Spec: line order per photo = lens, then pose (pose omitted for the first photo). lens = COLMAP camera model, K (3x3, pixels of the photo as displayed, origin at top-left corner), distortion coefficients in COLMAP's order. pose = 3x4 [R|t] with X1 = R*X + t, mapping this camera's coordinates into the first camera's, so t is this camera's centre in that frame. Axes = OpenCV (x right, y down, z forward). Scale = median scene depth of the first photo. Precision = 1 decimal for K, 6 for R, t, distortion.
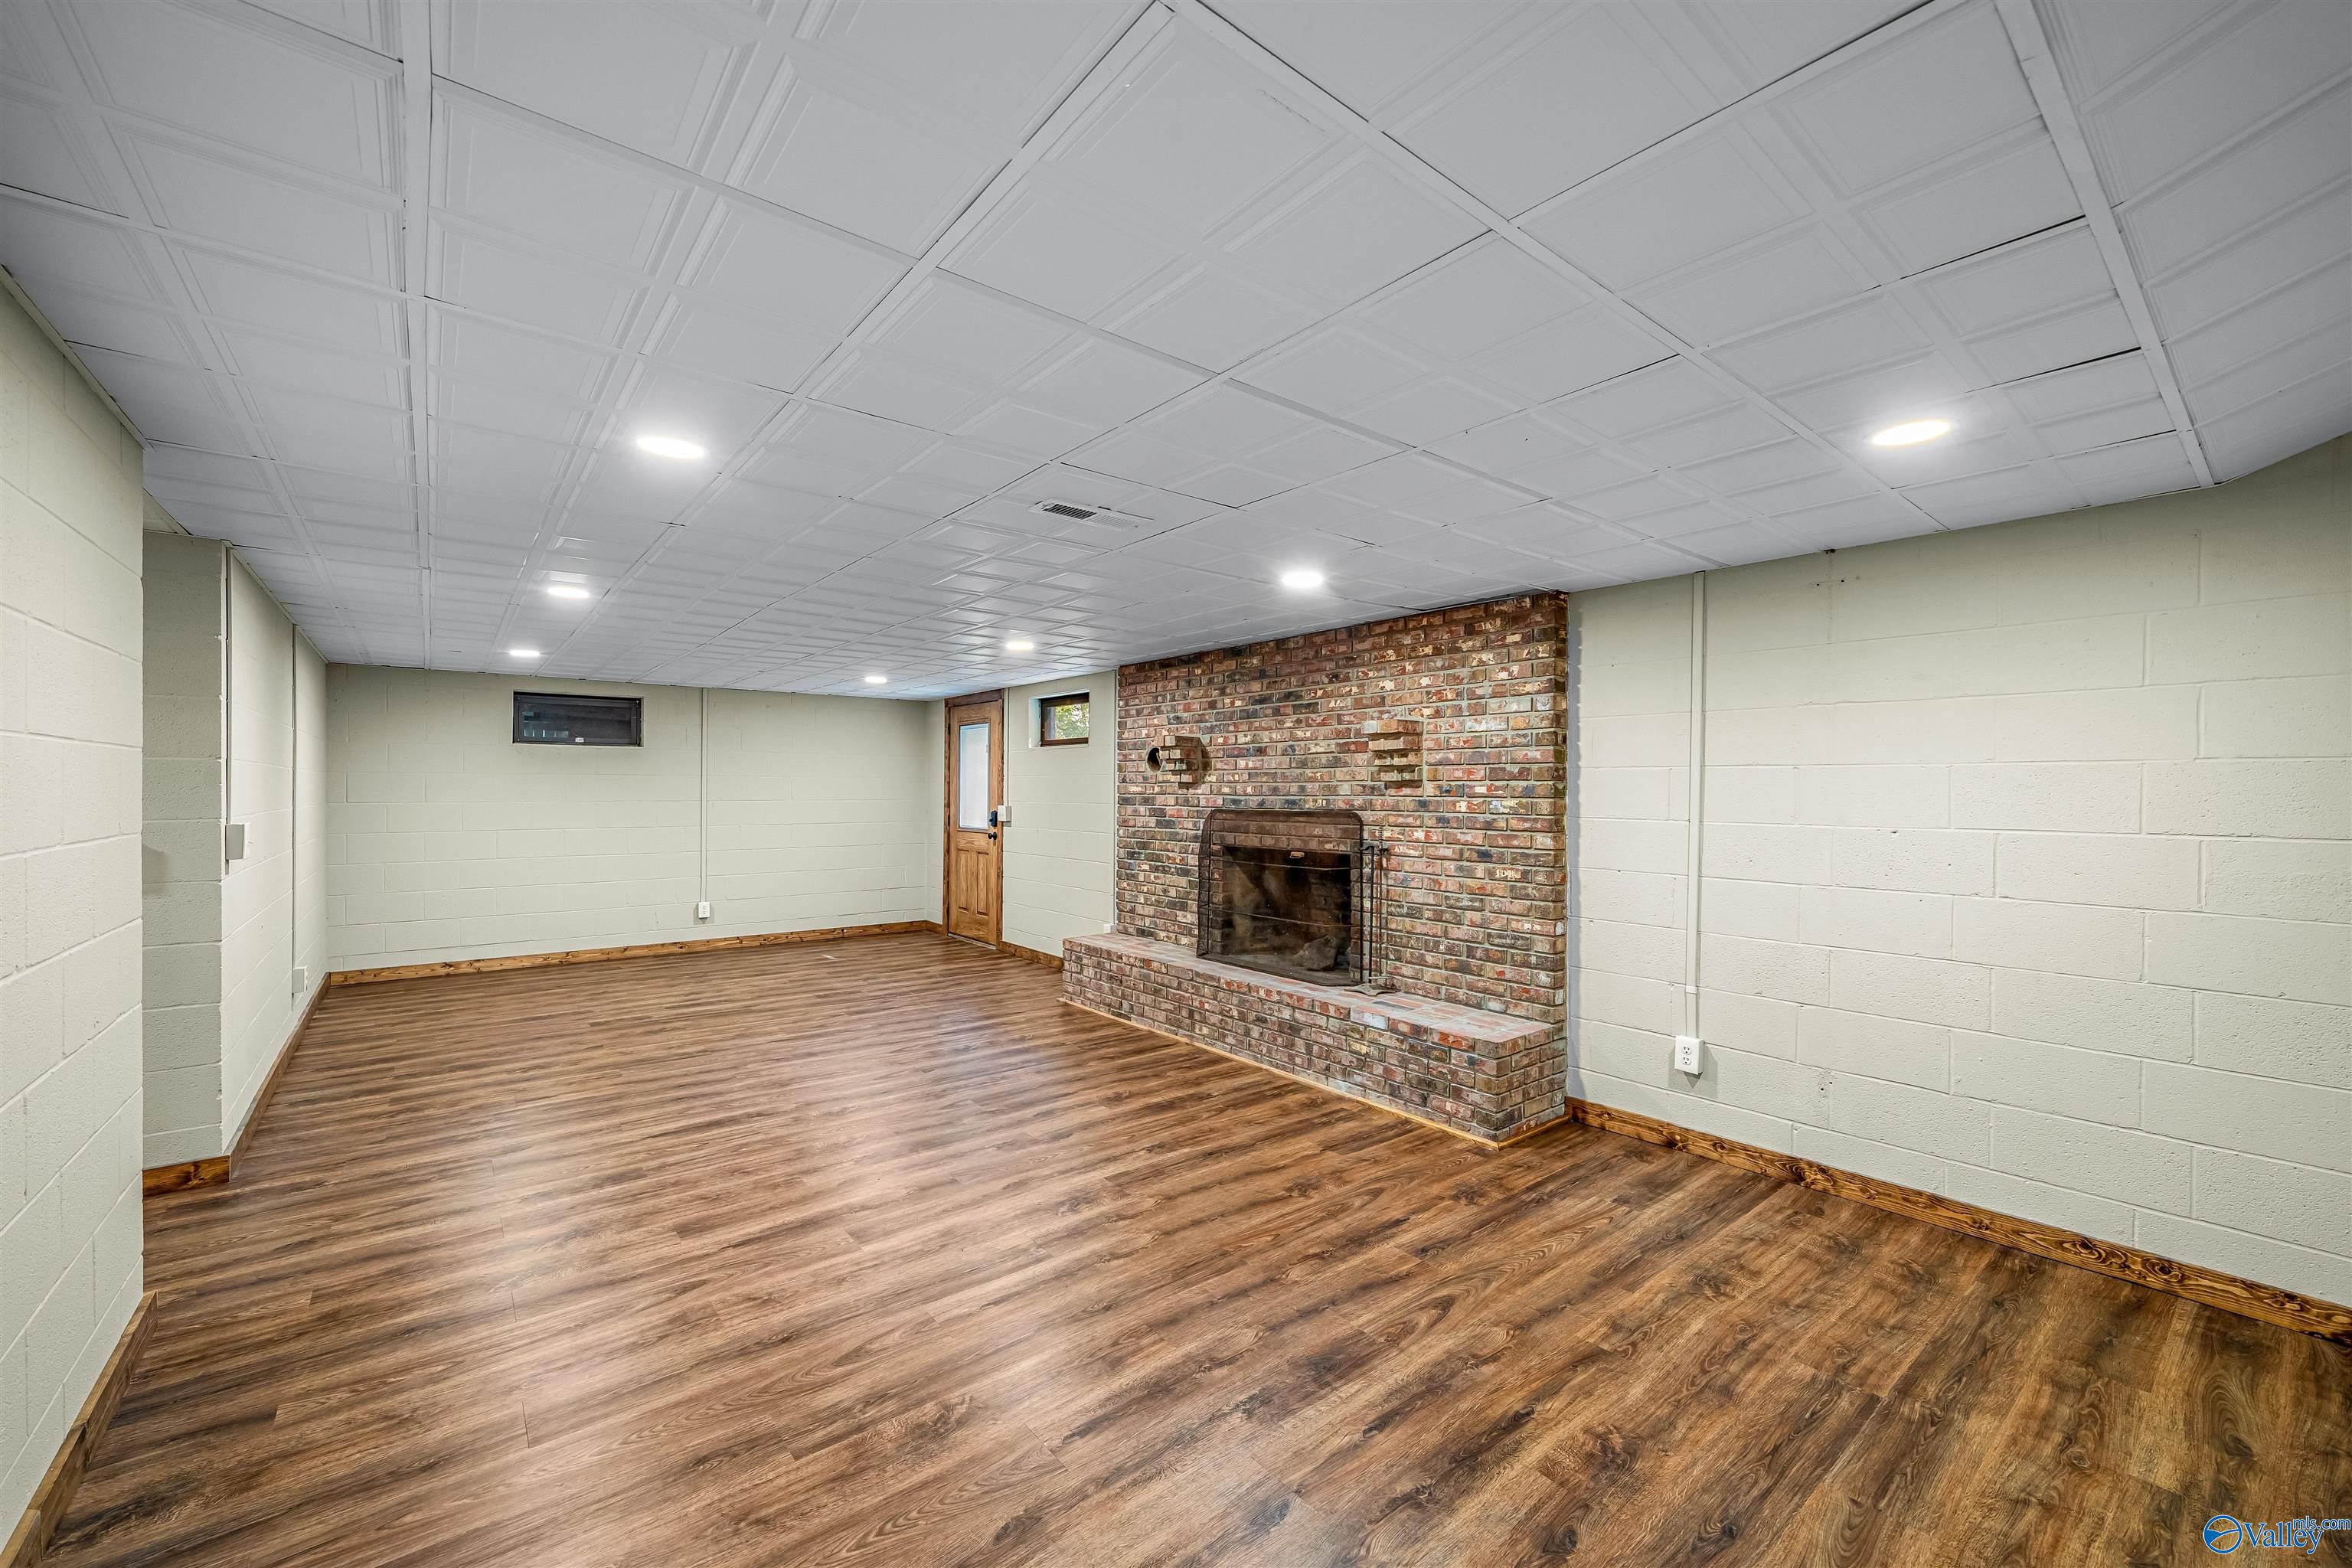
lens RADIAL K [[949.9, 0, 1173.7], [0, 949.9, 788.9], [0, 0, 1]] dist [-0.001081, 0.000366]
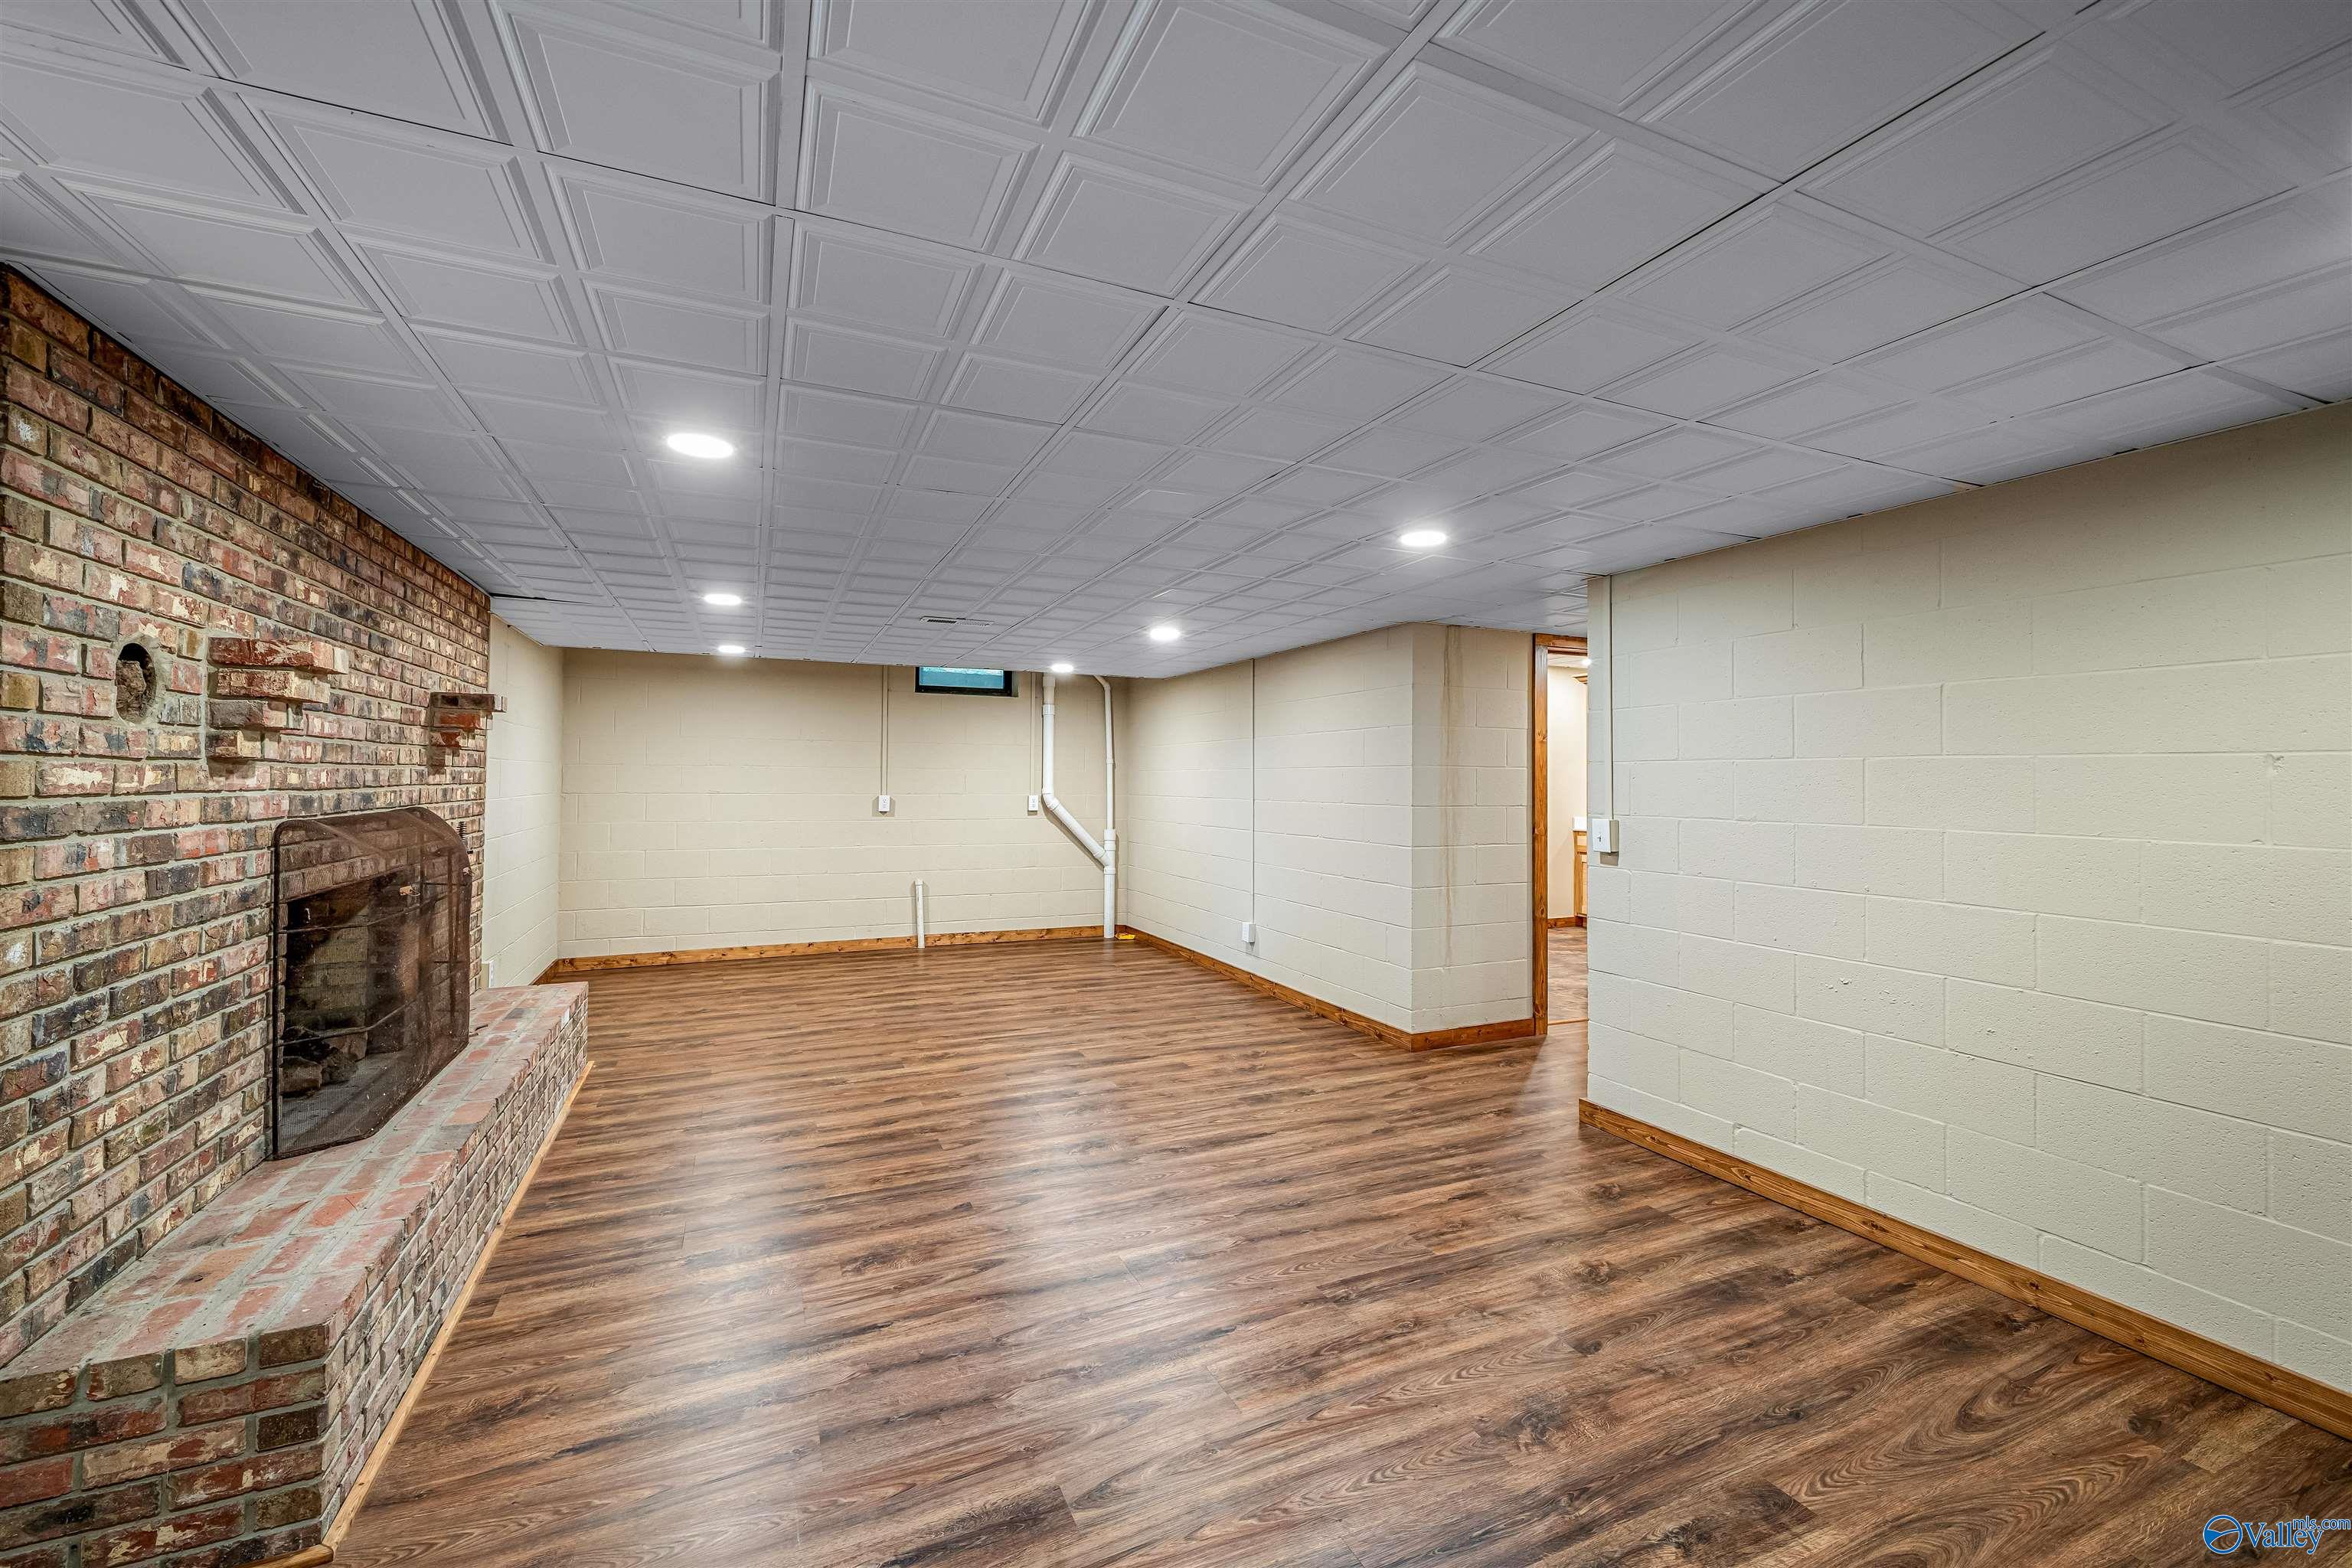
lens RADIAL K [[949.9, 0, 1177.4], [0, 949.9, 779.3], [0, 0, 1]] dist [-0.001081, 0.000366]
pose [[-0.969460, -0.010768, 0.245013, -0.589197], [-0.010897, 0.999940, 0.000827, -0.004460], [-0.245008, -0.001868, -0.969519, 1.680801]]
